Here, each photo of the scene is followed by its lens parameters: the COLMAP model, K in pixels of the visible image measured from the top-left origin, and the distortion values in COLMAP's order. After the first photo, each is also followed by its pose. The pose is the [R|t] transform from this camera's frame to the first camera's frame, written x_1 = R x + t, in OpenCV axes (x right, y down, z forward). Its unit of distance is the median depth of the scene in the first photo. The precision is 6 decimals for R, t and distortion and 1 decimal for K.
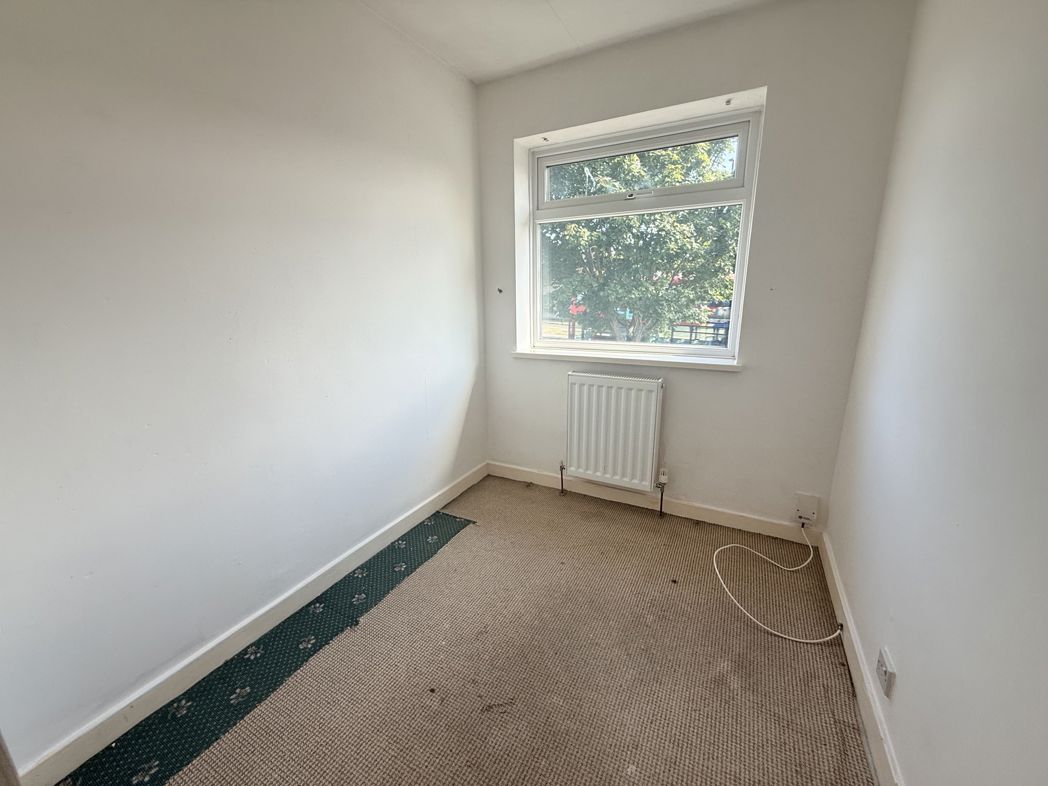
lens RADIAL K [[416.5, 0, 518.8], [0, 416.5, 391.4], [0, 0, 1]] dist [-0.000001, -0.000114]
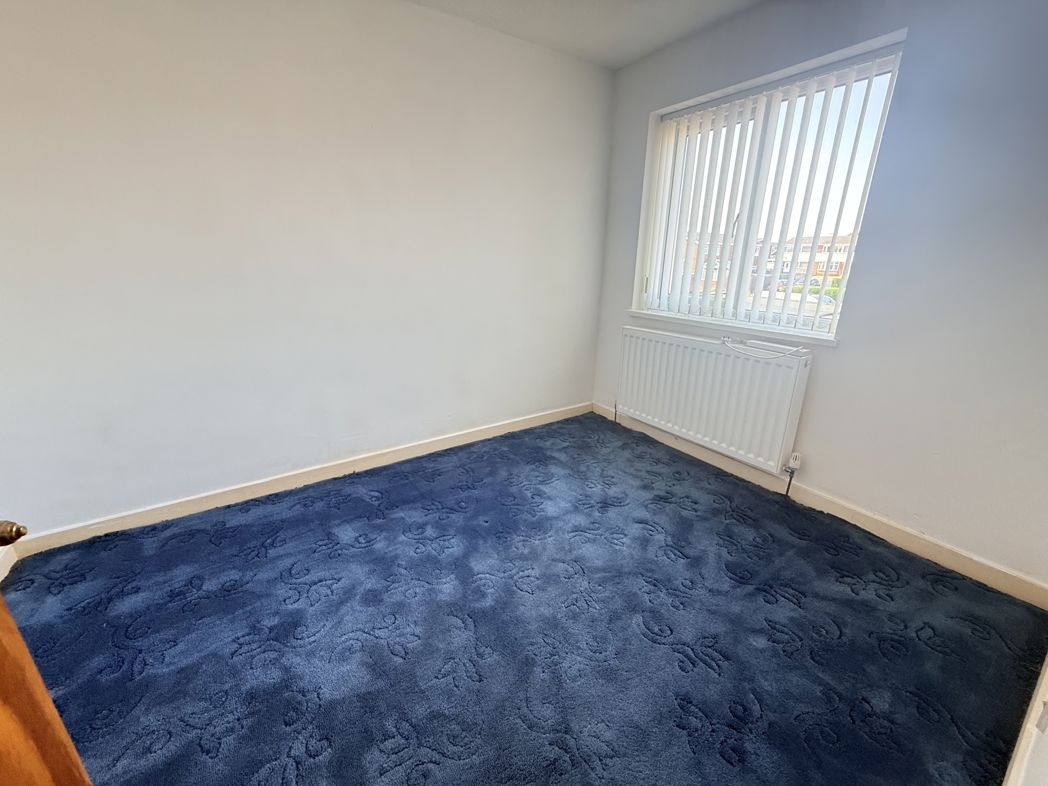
lens RADIAL K [[416.5, 0, 518.8], [0, 416.5, 391.4], [0, 0, 1]] dist [-0.000001, -0.000114]
pose [[0.879224, 0.167101, -0.446142, 0.235893], [-0.128560, 0.984947, 0.115552, 0.025682], [0.458734, -0.044240, 0.887471, -0.128497]]
